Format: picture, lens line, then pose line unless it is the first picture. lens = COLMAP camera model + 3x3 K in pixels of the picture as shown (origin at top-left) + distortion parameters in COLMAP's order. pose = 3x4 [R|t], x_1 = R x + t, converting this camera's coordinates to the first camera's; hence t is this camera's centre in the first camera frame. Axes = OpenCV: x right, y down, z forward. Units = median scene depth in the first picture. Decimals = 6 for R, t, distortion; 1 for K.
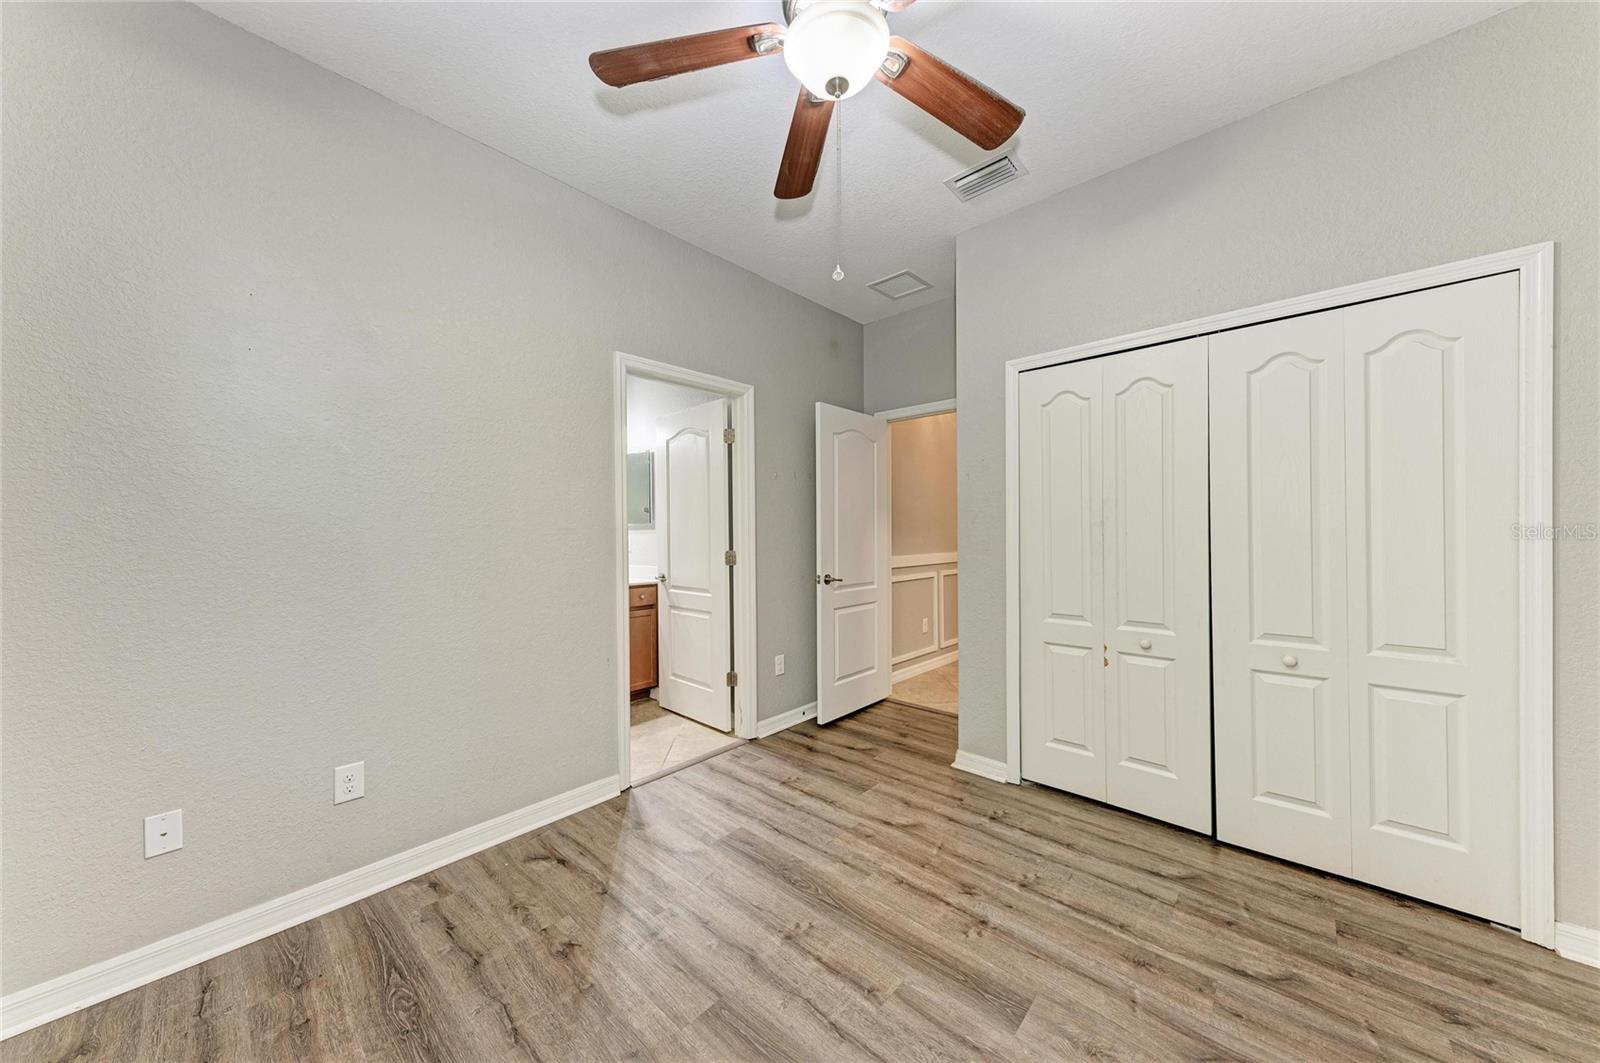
lens RADIAL K [[543.2, 0, 803.5], [0, 543.2, 532.5], [0, 0, 1]] dist [0.018900, -0.004442]
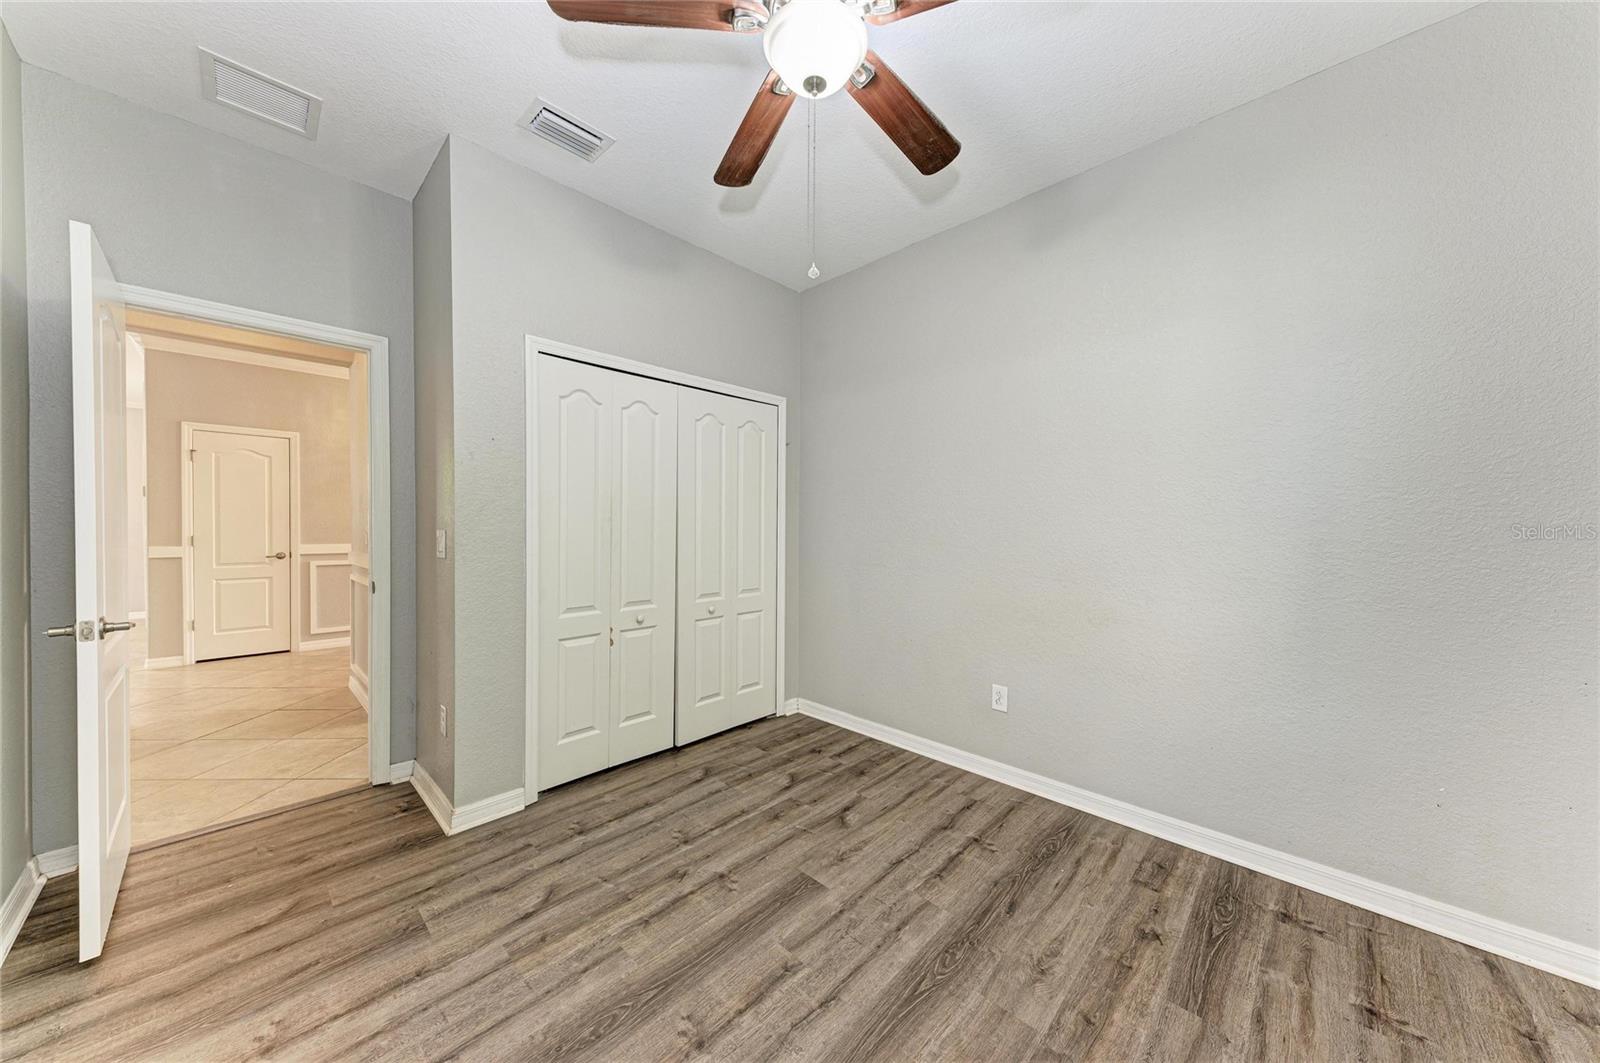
lens RADIAL K [[543.2, 0, 799.4], [0, 543.2, 532.0], [0, 0, 1]] dist [0.018900, -0.004442]
pose [[0.027134, -0.002151, 0.999629, -0.705479], [-0.005308, 0.999983, 0.002295, 0.006399], [-0.999618, -0.005369, 0.027122, 0.738923]]
